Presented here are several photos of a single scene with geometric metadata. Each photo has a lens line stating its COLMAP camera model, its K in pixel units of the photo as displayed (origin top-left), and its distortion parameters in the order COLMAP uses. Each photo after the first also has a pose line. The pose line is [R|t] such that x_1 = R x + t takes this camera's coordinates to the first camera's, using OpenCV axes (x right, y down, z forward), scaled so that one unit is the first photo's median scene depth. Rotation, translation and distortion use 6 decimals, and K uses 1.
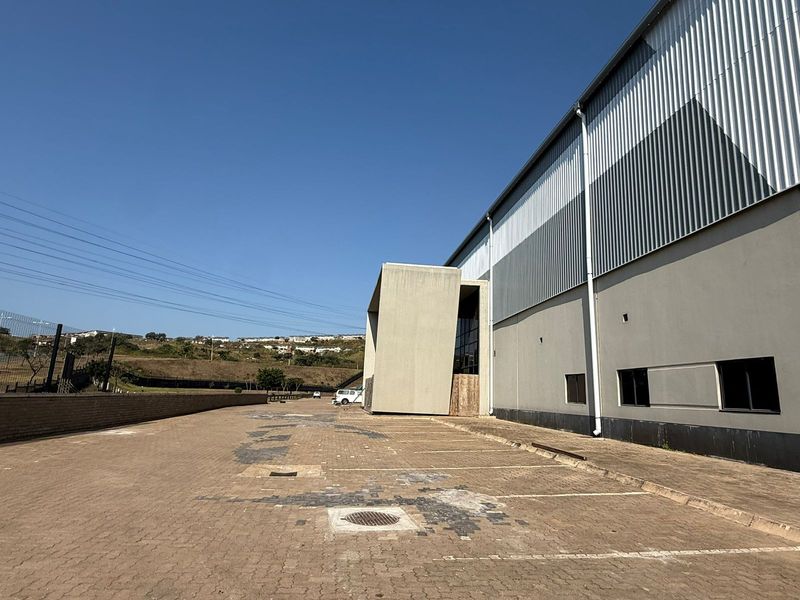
lens RADIAL K [[446.6, 0, 400.0], [0, 446.6, 300.0], [0, 0, 1]] dist [-0.001006, -0.000099]
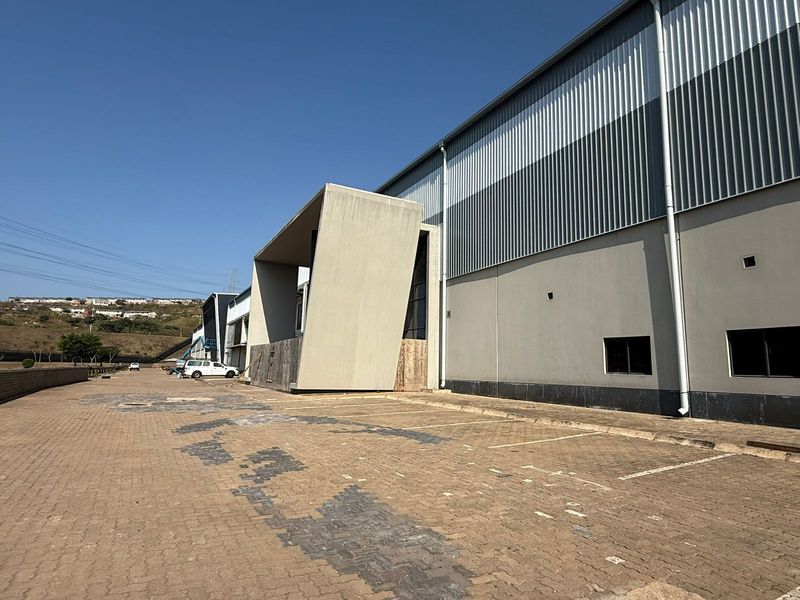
lens RADIAL K [[446.6, 0, 400.0], [0, 446.6, 300.0], [0, 0, 1]] dist [-0.001006, -0.000099]
pose [[0.930136, 0.034436, 0.365596, -0.168029], [-0.059705, 0.996528, 0.058036, 0.050175], [-0.362328, -0.075809, 0.928963, 0.265273]]
